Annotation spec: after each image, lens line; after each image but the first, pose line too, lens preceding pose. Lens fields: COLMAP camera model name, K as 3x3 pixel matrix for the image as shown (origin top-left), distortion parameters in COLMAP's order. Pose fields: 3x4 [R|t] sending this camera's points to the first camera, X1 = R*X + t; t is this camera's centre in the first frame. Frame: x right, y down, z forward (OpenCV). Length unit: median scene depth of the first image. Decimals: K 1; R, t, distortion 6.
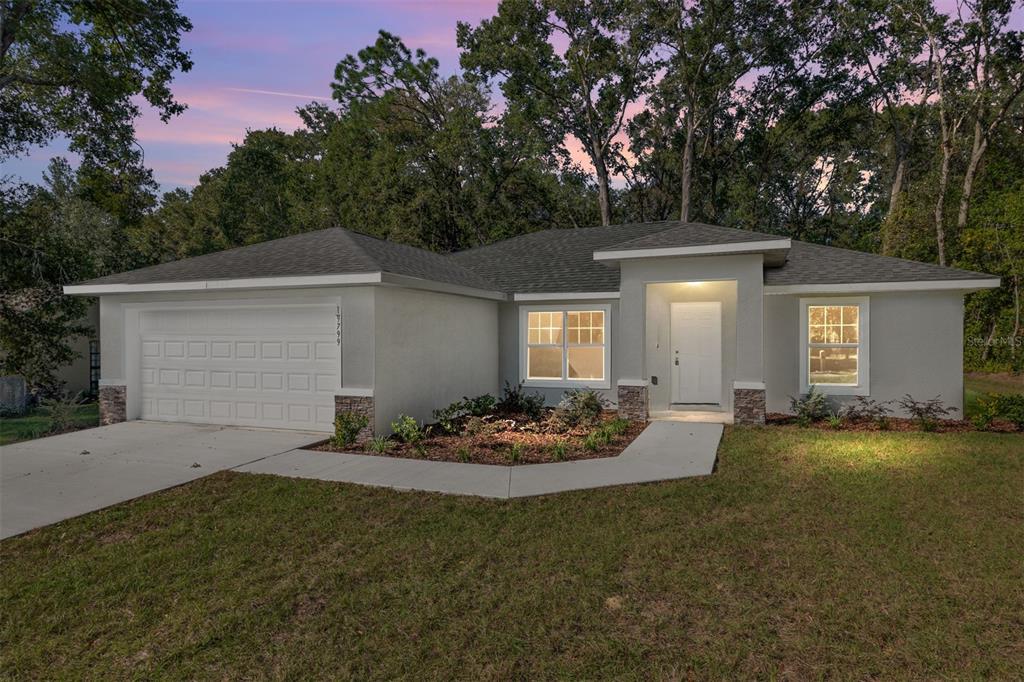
lens RADIAL K [[608.8, 0, 511.3], [0, 608.8, 343.9], [0, 0, 1]] dist [-0.001042, -0.001587]
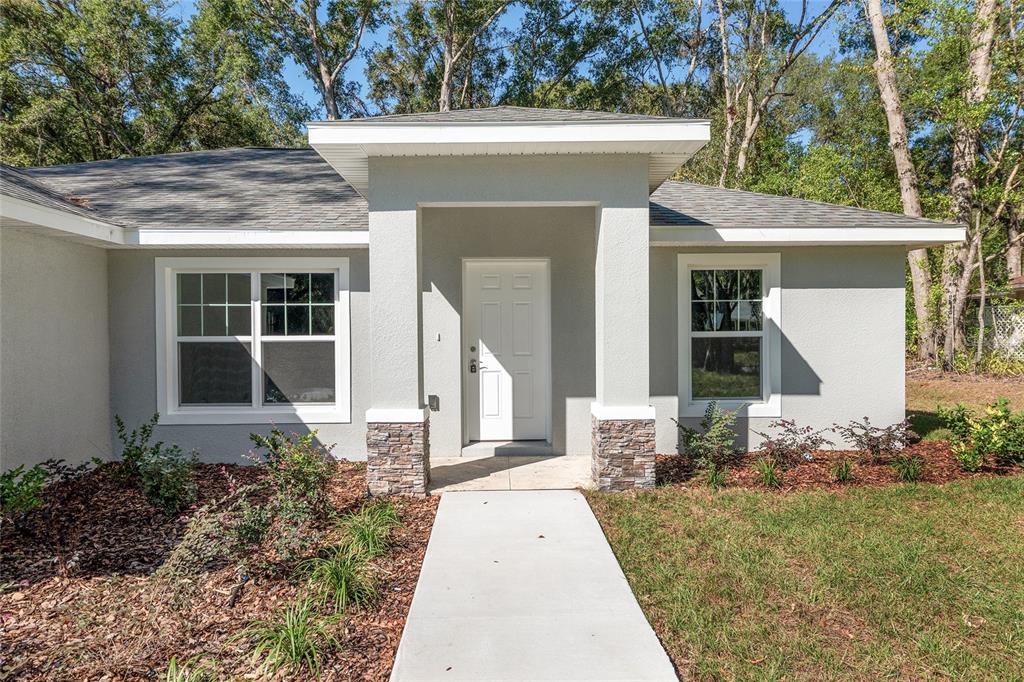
lens RADIAL K [[714.1, 0, 510.6], [0, 714.1, 343.5], [0, 0, 1]] dist [0.004669, -0.002266]
pose [[0.926142, -0.011112, 0.377011, 0.016222], [0.009866, 0.999938, 0.005234, 0.001473], [-0.377046, -0.001128, 0.926194, 0.101436]]
